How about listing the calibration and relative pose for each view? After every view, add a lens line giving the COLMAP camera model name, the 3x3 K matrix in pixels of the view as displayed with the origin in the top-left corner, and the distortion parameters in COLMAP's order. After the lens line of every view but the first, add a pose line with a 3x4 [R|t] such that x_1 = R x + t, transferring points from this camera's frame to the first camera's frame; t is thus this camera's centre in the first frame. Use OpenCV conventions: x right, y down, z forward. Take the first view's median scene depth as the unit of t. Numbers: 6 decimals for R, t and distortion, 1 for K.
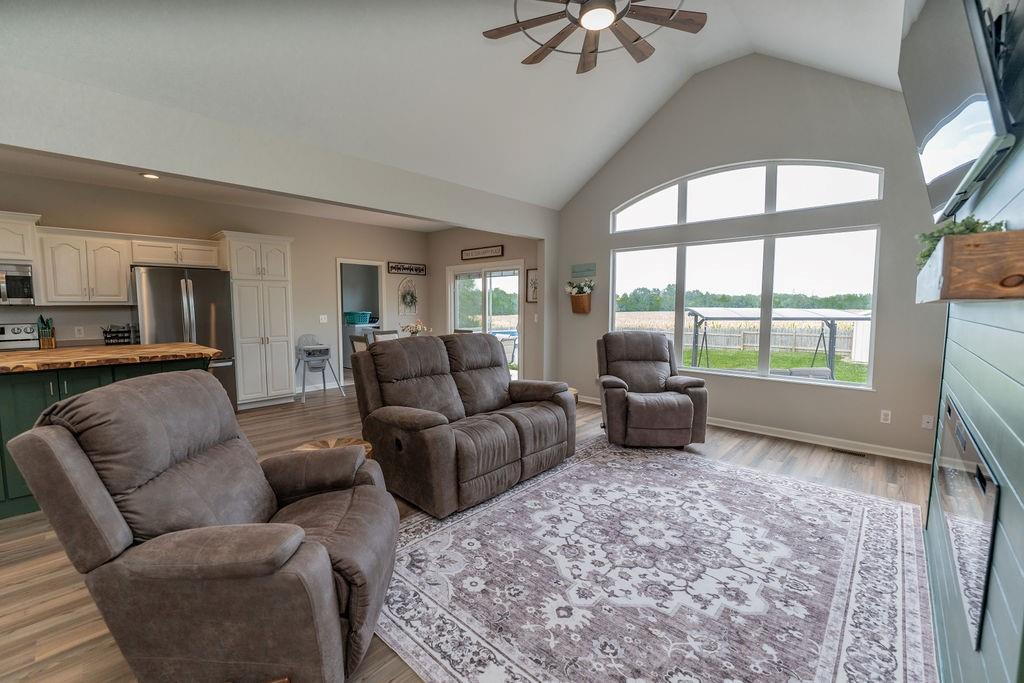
lens RADIAL K [[424.7, 0, 507.9], [0, 424.7, 338.4], [0, 0, 1]] dist [-0.018825, 0.000633]
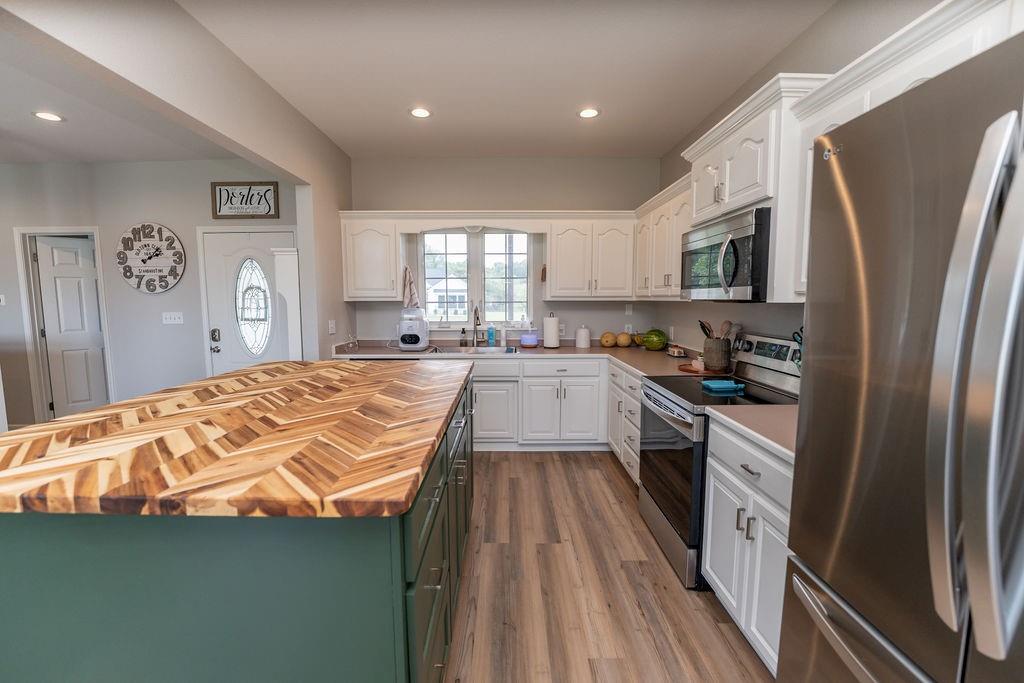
lens RADIAL K [[424.7, 0, 507.9], [0, 424.7, 338.4], [0, 0, 1]] dist [-0.018825, 0.000633]
pose [[-0.725615, 0.068231, -0.684710, -0.917234], [-0.050031, 0.987206, 0.151394, -0.136715], [0.686280, 0.144111, -0.712918, 1.617849]]
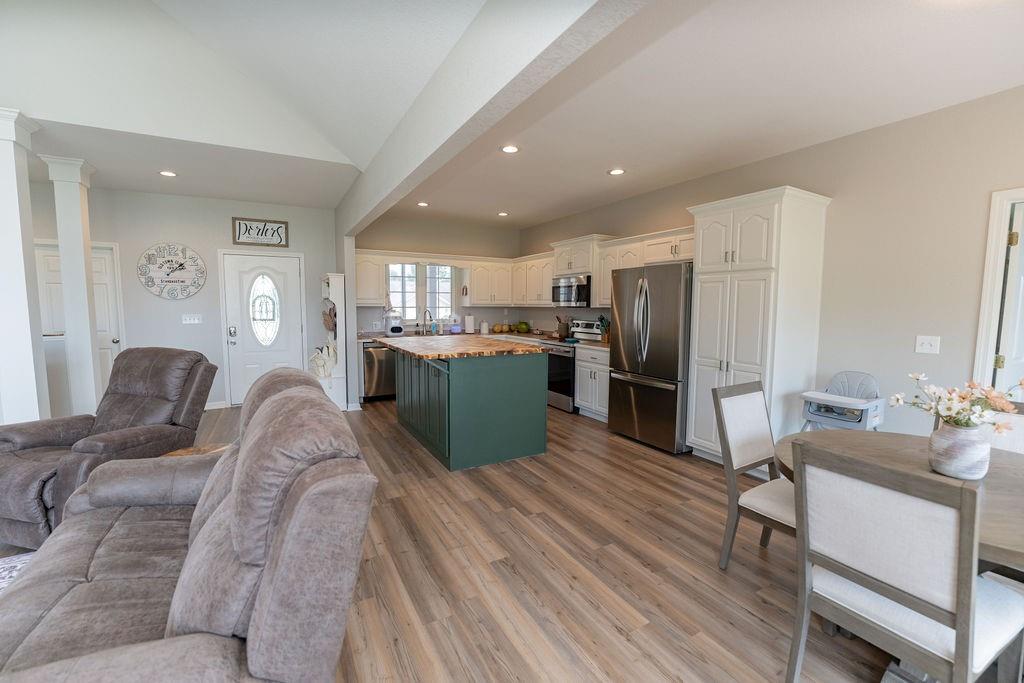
lens RADIAL K [[416.2, 0, 509.6], [0, 416.2, 340.6], [0, 0, 1]] dist [-0.025883, 0.000142]
pose [[-0.297348, 0.083308, -0.951128, 0.212047], [-0.078790, 0.990647, 0.111401, -0.144900], [0.951513, 0.108065, -0.288003, 1.630673]]
